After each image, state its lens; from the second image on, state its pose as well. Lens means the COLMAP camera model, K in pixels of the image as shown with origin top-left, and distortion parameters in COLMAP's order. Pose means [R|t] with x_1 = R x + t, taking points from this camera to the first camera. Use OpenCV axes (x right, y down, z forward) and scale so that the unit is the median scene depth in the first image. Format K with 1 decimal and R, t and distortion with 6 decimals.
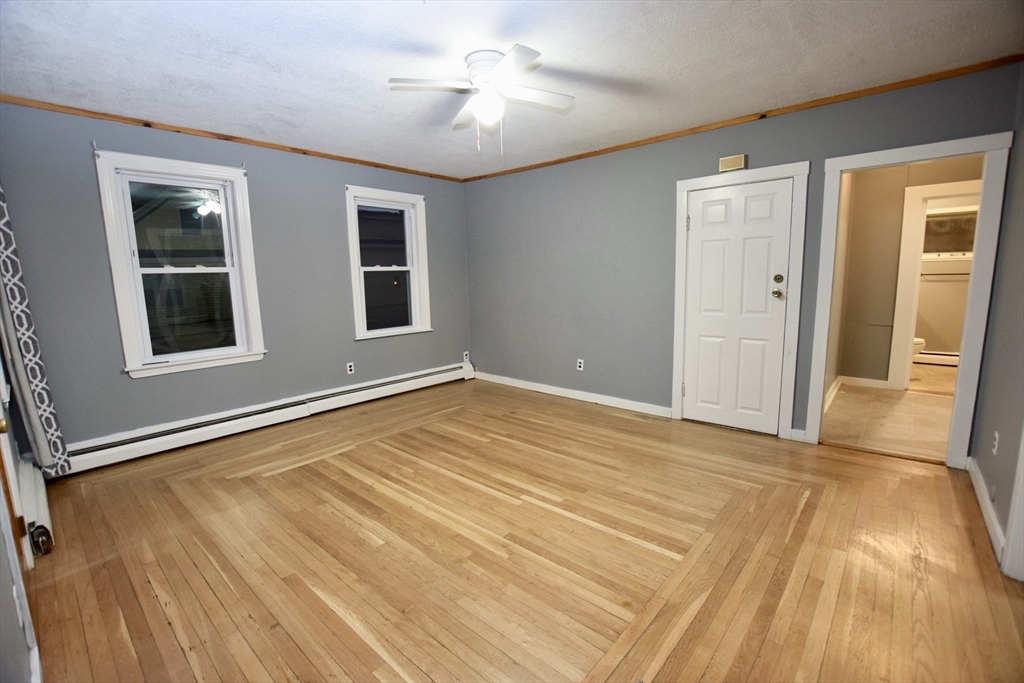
lens RADIAL K [[447.1, 0, 514.5], [0, 447.1, 341.2], [0, 0, 1]] dist [-0.019880, 0.000262]
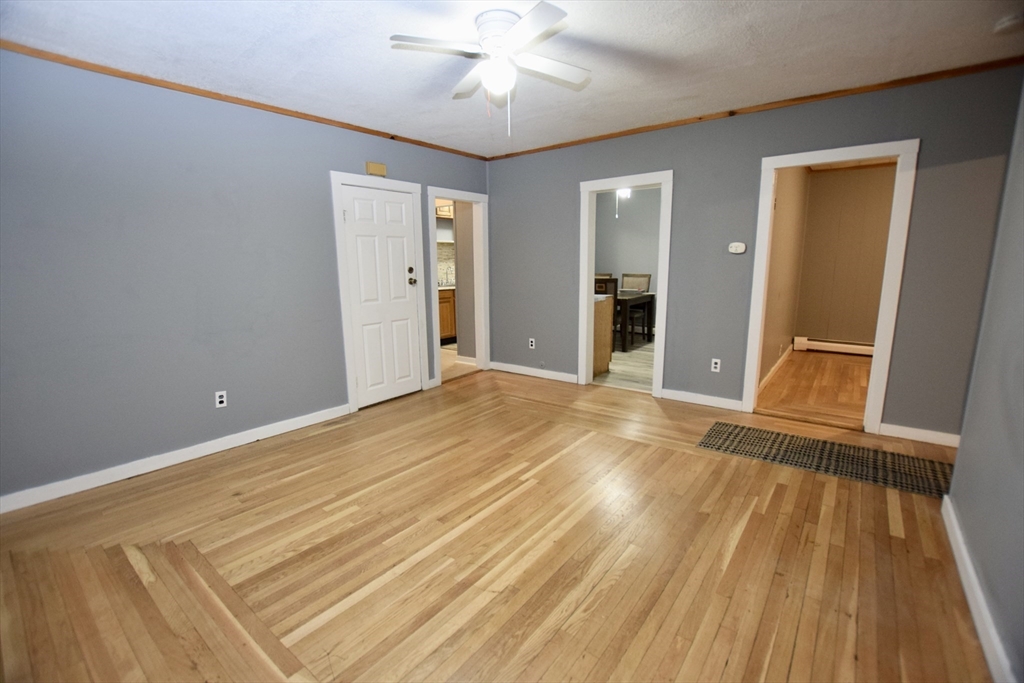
lens RADIAL K [[447.1, 0, 514.5], [0, 447.1, 341.2], [0, 0, 1]] dist [-0.019880, 0.000262]
pose [[-0.058879, -0.150145, 0.986909, -0.803285], [0.154683, 0.975312, 0.157609, -0.106263], [-0.986208, 0.161938, -0.034201, 0.850583]]
